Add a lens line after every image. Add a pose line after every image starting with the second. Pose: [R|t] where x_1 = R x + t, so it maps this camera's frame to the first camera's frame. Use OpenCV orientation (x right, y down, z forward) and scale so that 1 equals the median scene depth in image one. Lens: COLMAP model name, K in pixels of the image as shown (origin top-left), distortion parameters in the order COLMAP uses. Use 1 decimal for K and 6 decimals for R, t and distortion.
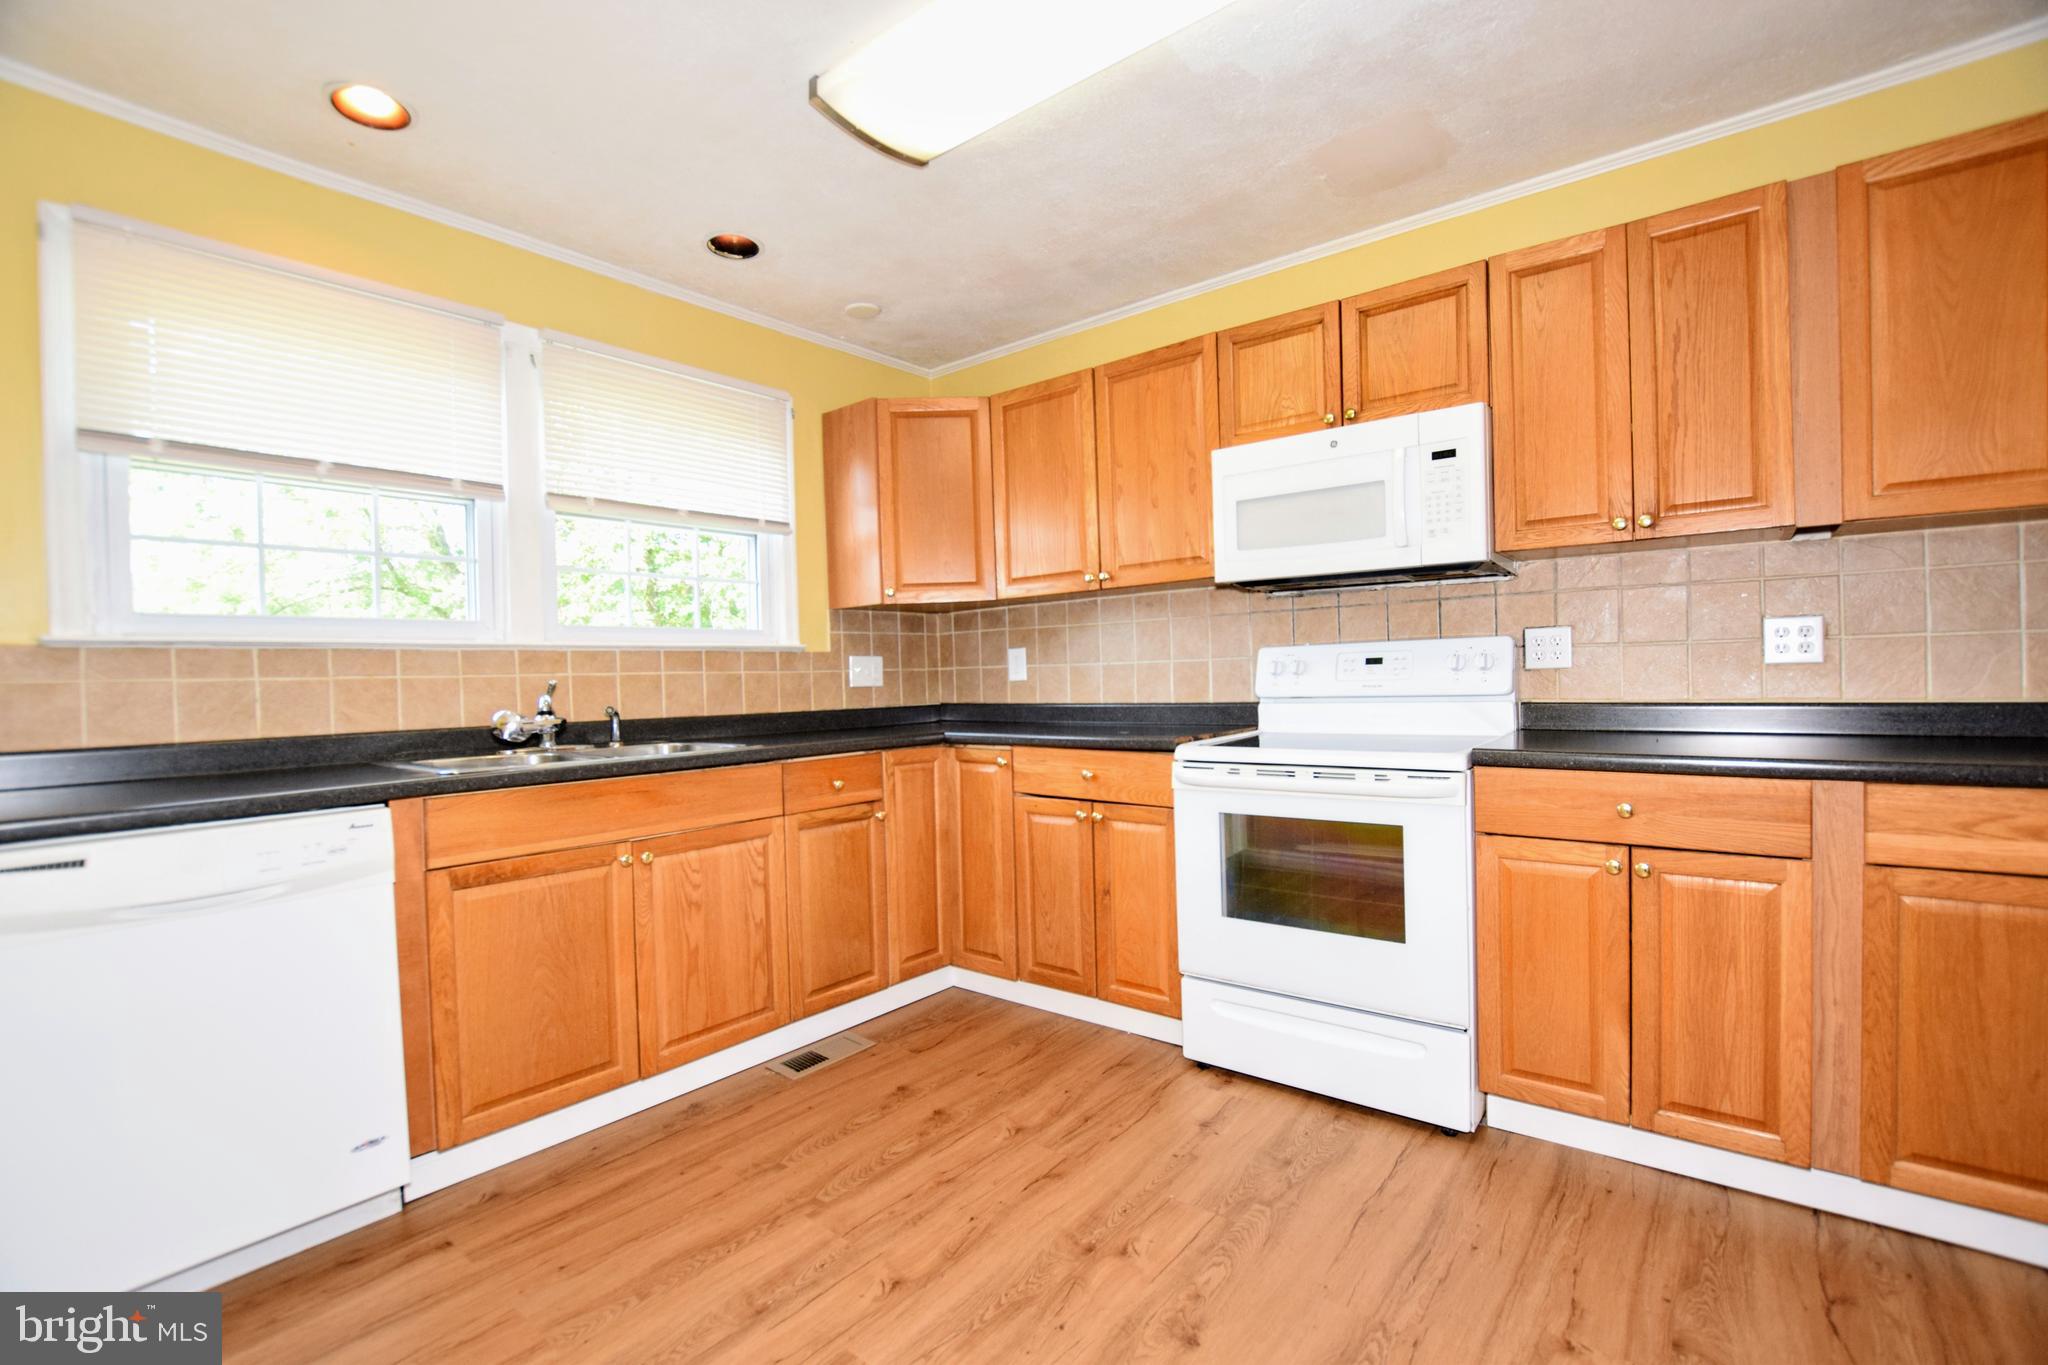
lens RADIAL K [[899.8, 0, 1021.6], [0, 899.8, 690.4], [0, 0, 1]] dist [-0.031294, 0.003970]
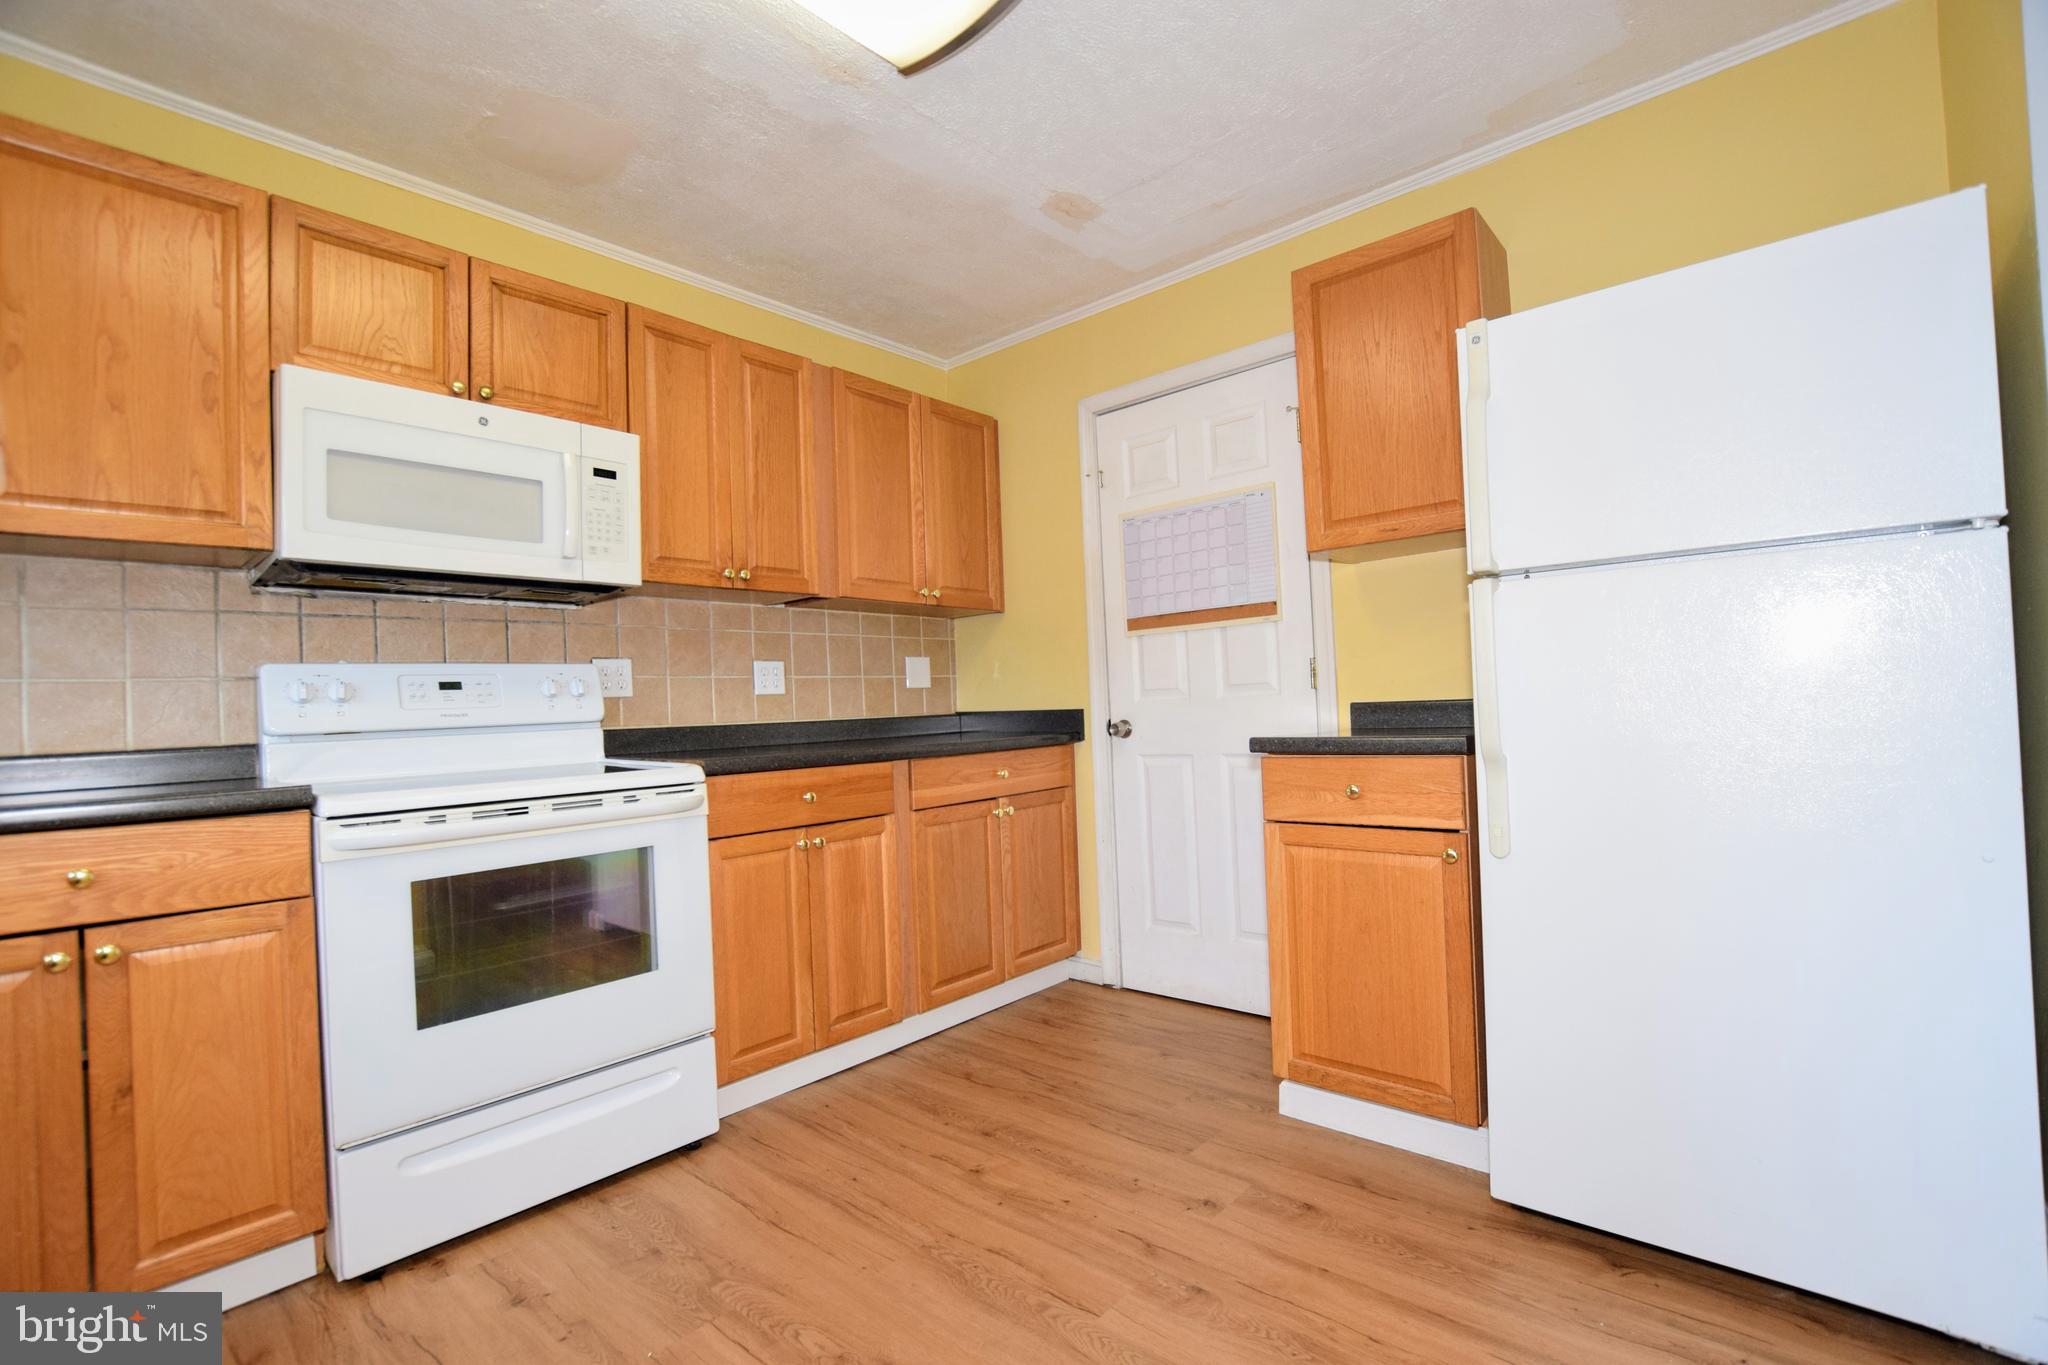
lens RADIAL K [[904.8, 0, 1030.7], [0, 904.8, 689.1], [0, 0, 1]] dist [-0.025577, 0.000444]
pose [[0.046675, 0.044525, 0.997917, -0.446443], [0.055706, 0.997335, -0.047104, 0.042768], [-0.997356, 0.057788, 0.044070, 0.457252]]
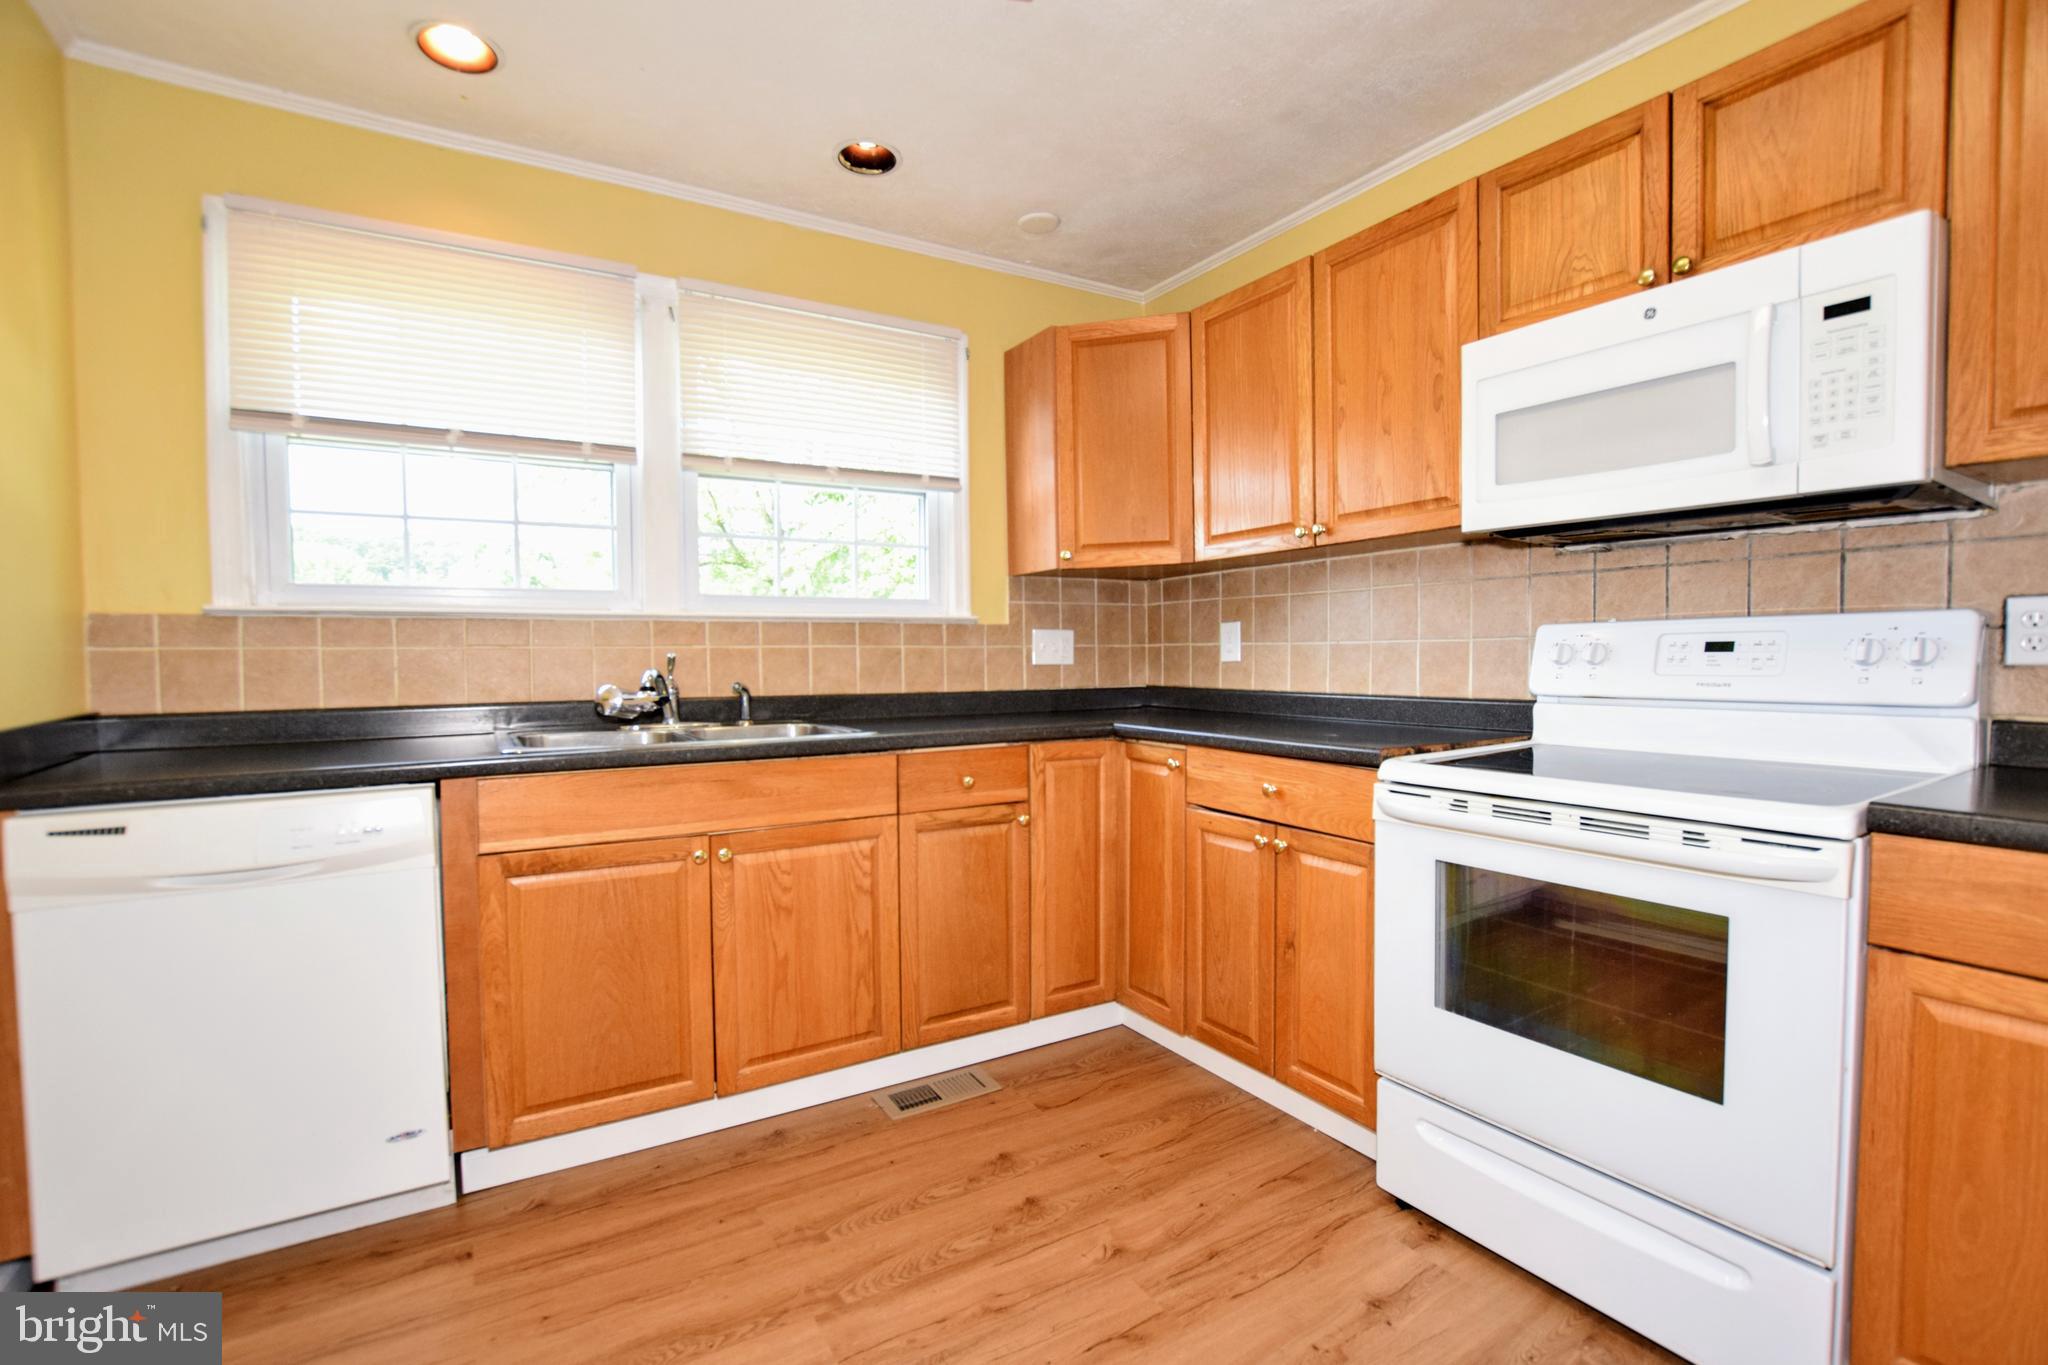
lens RADIAL K [[920.1, 0, 1020.6], [0, 920.1, 690.8], [0, 0, 1]] dist [-0.027235, 0.000823]
pose [[0.941827, 0.031807, -0.334590, 0.143633], [-0.021620, 0.999184, 0.034129, -0.012869], [0.335402, -0.024910, 0.941746, 0.214605]]
